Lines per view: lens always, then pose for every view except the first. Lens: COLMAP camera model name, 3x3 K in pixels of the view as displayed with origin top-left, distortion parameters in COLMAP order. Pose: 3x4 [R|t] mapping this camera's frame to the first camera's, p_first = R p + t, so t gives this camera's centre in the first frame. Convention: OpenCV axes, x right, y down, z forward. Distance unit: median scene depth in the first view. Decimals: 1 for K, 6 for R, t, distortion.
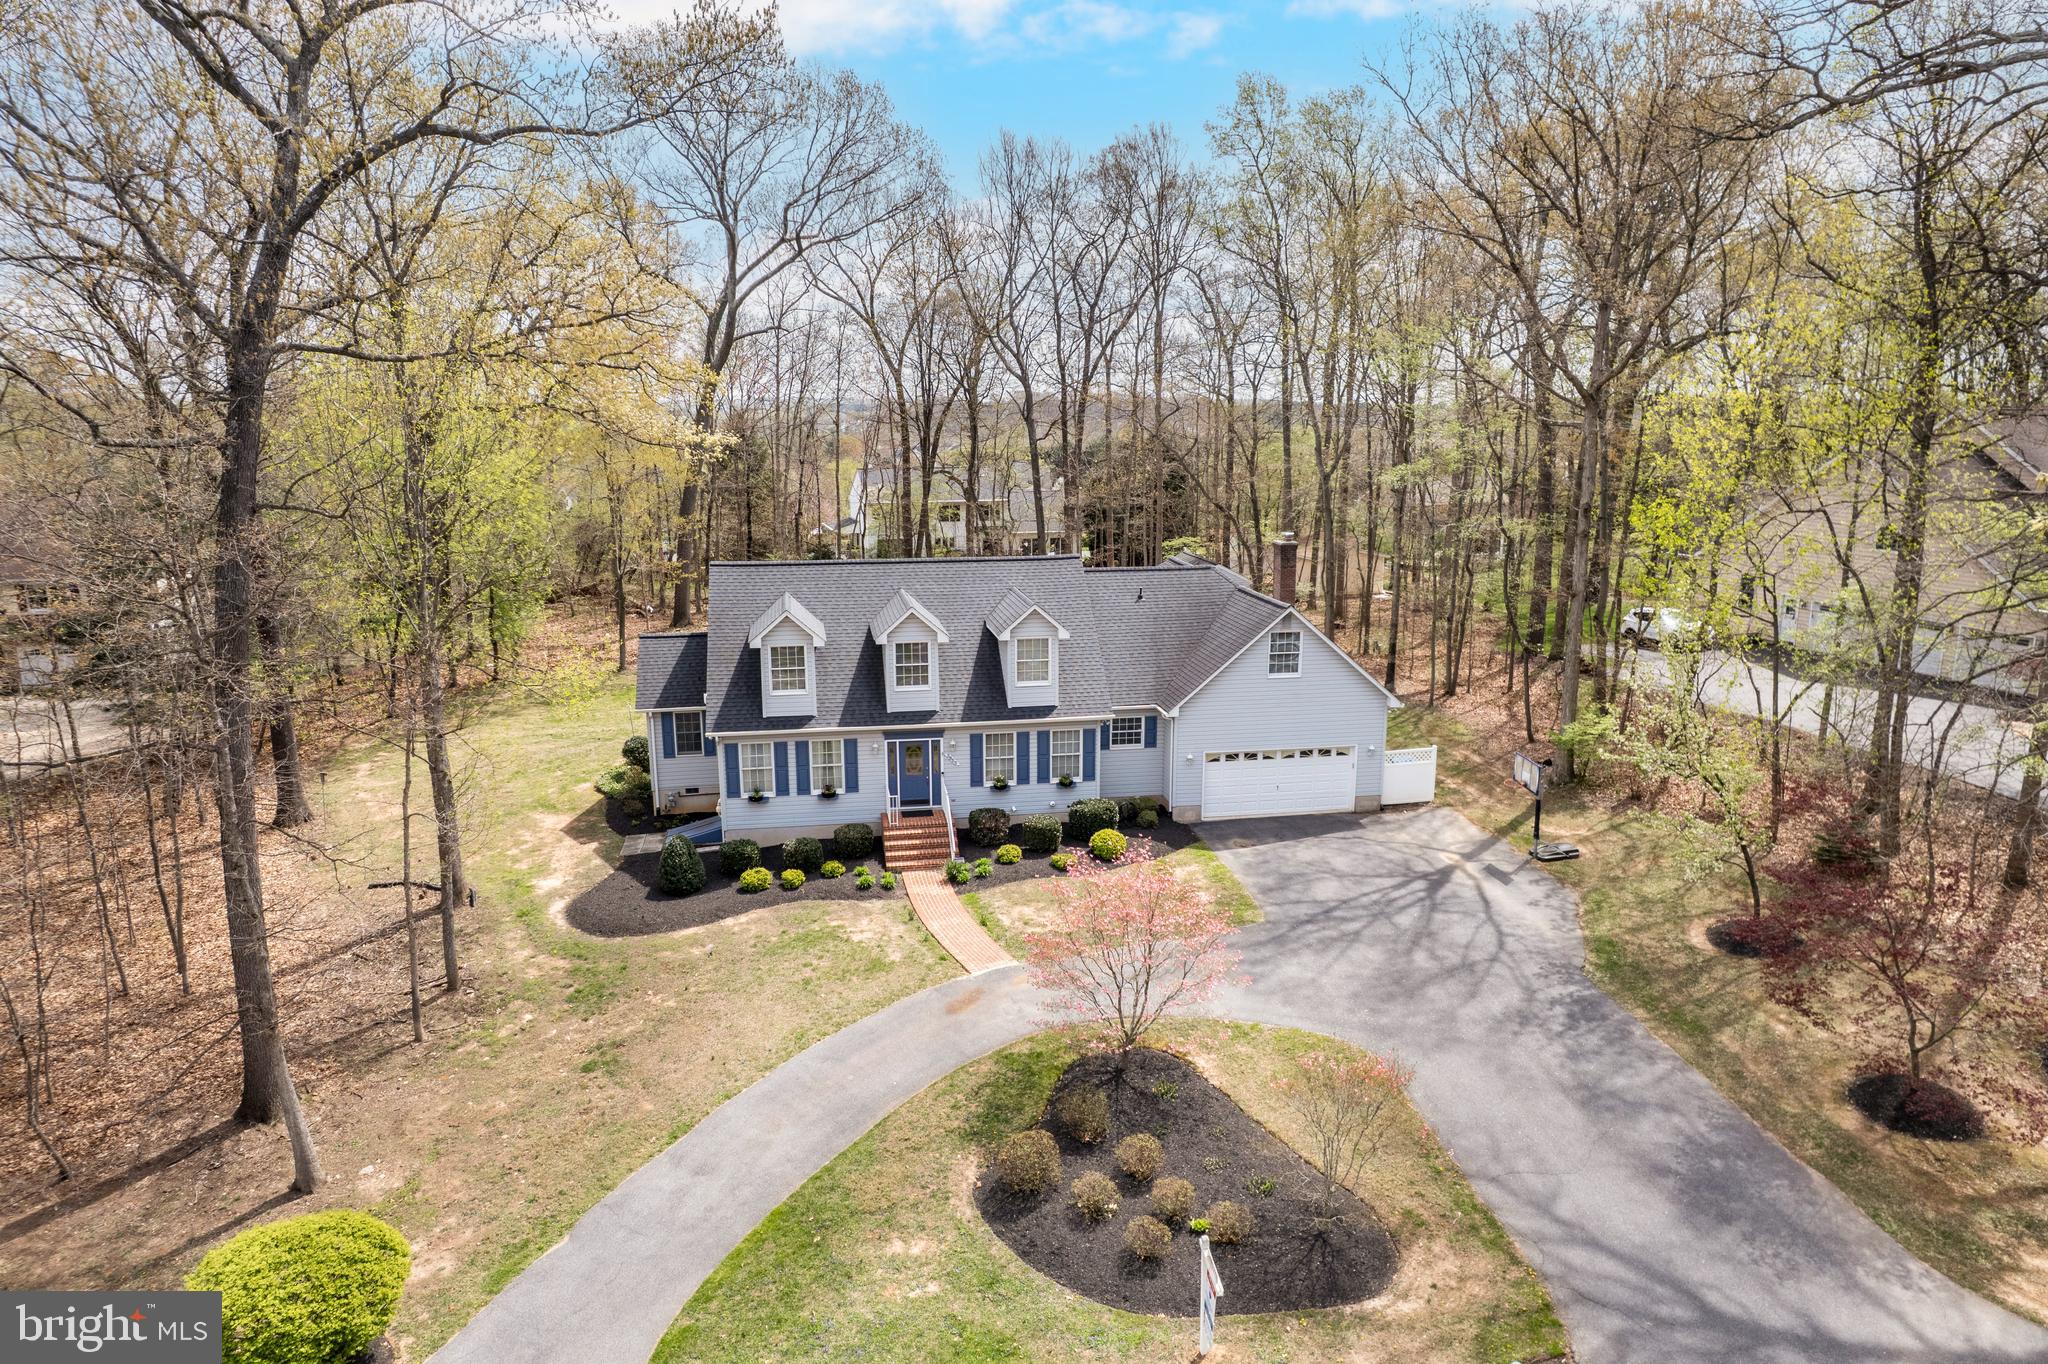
lens RADIAL K [[1333.3, 0, 1018.1], [0, 1333.3, 687.1], [0, 0, 1]] dist [-0.030657, 0.003317]
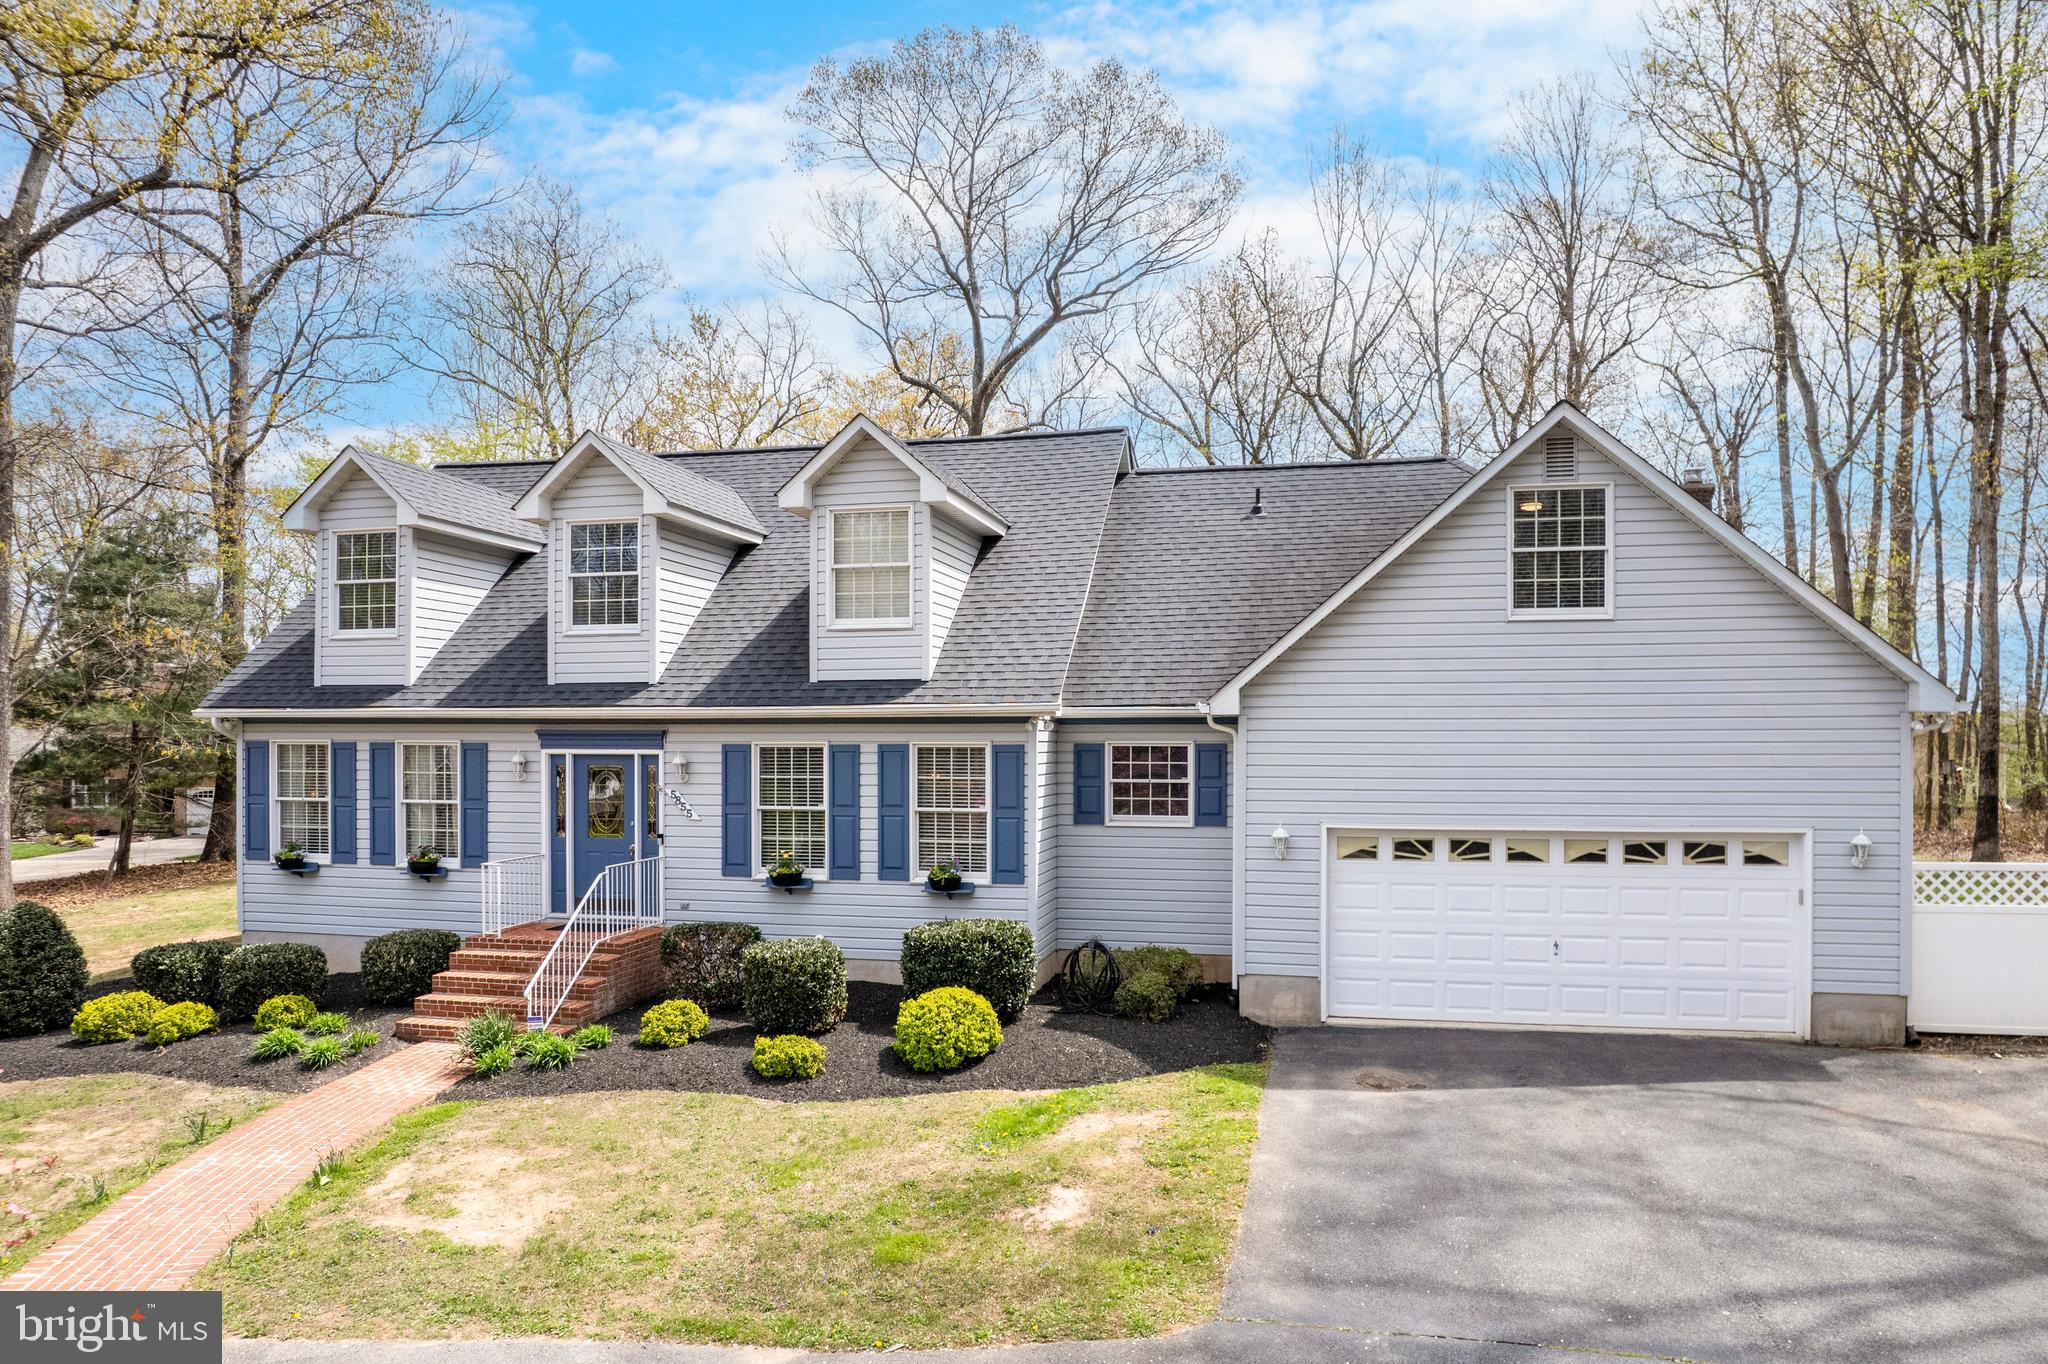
lens RADIAL K [[1333.3, 0, 1018.1], [0, 1333.3, 687.1], [0, 0, 1]] dist [-0.030657, 0.003317]
pose [[0.923757, -0.010670, -0.382830, 0.216372], [-0.082436, 0.970640, -0.225970, 0.108107], [0.374001, 0.240301, 0.895756, 0.677376]]
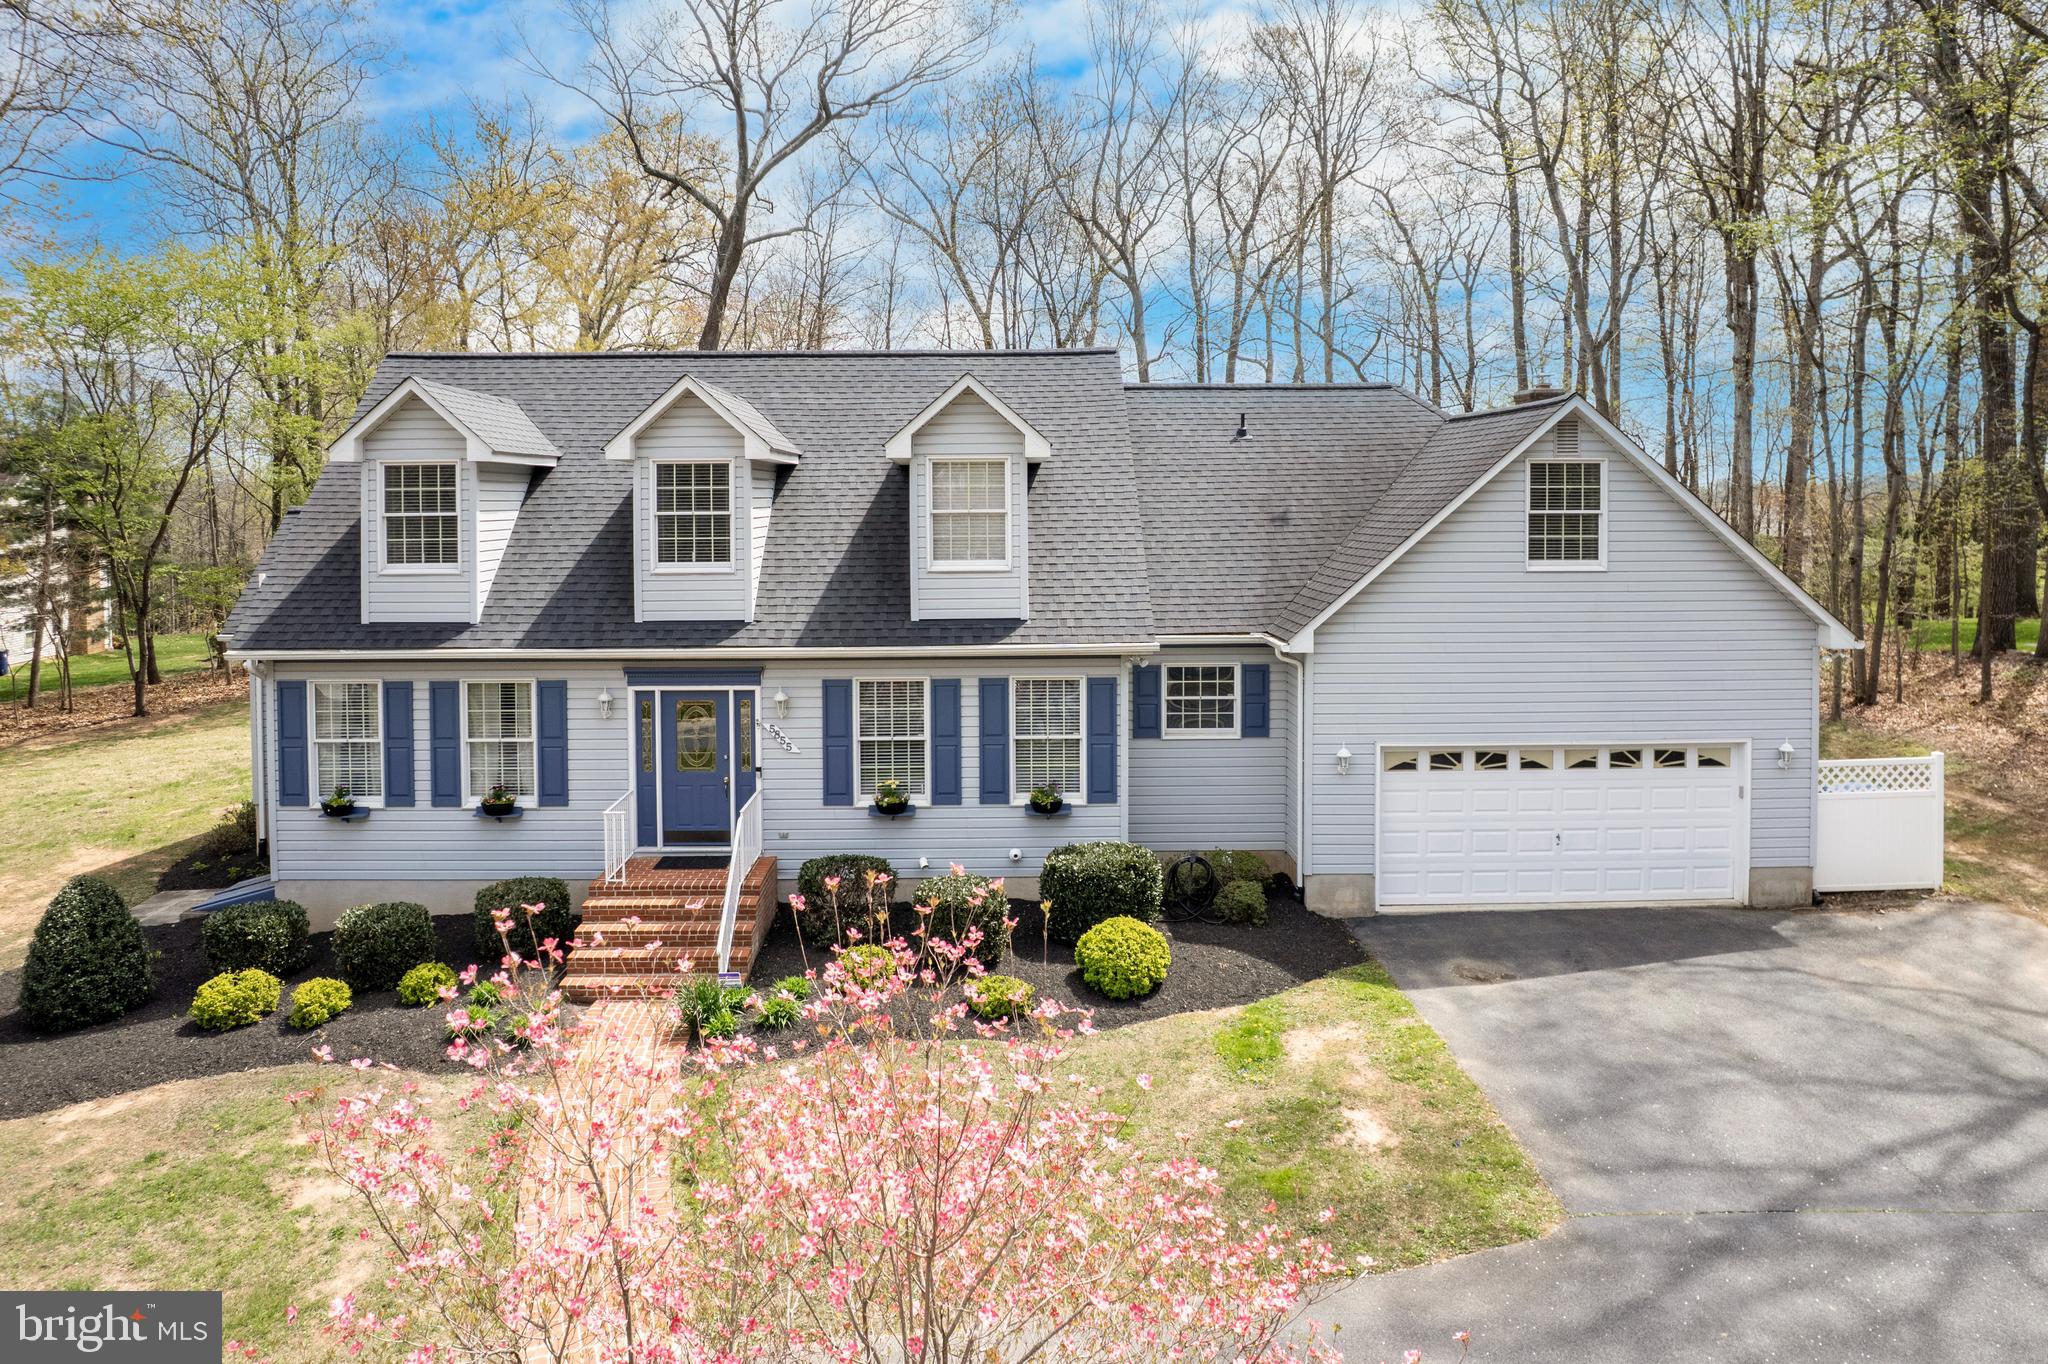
lens RADIAL K [[1378.2, 0, 1024.5], [0, 1378.2, 490.8], [0, 0, 1]] dist [-0.022700, -0.001577]
pose [[0.989989, -0.000892, -0.141140, 0.096070], [-0.030309, 0.975309, -0.218757, 0.073990], [0.137850, 0.220845, 0.965518, 0.578243]]
